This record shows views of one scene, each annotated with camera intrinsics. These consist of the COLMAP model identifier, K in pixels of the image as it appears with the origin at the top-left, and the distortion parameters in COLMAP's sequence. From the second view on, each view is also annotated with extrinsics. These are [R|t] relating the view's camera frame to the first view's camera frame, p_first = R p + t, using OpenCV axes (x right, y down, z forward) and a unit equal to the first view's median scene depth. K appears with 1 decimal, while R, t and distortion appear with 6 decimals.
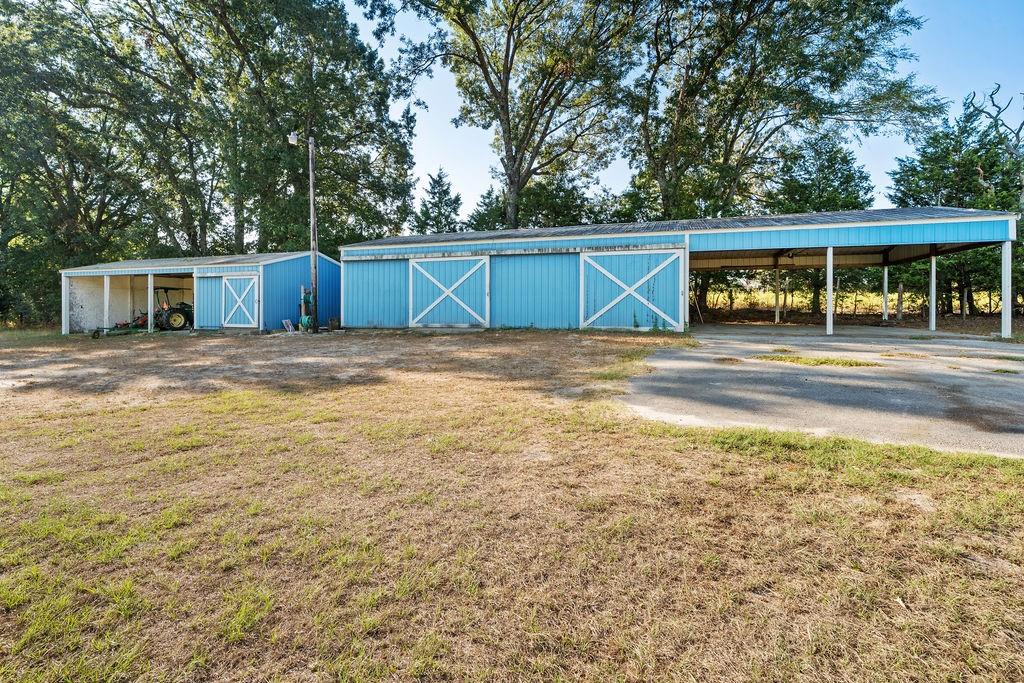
lens RADIAL K [[462.5, 0, 512.5], [0, 462.5, 302.0], [0, 0, 1]] dist [0.011146, -0.000028]
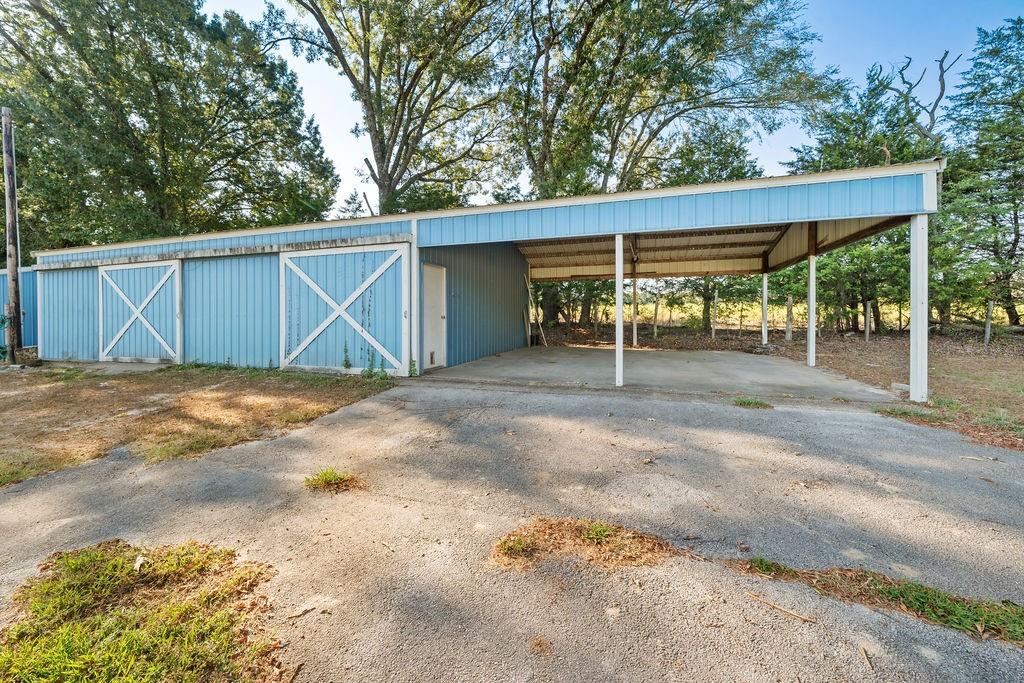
lens RADIAL K [[389.4, 0, 508.7], [0, 389.4, 317.1], [0, 0, 1]] dist [0.000214, 0.000084]
pose [[0.999967, -0.008003, 0.001041, 0.429029], [0.007990, 0.999901, 0.011574, -0.017330], [-0.001134, -0.011565, 0.999932, 0.406005]]
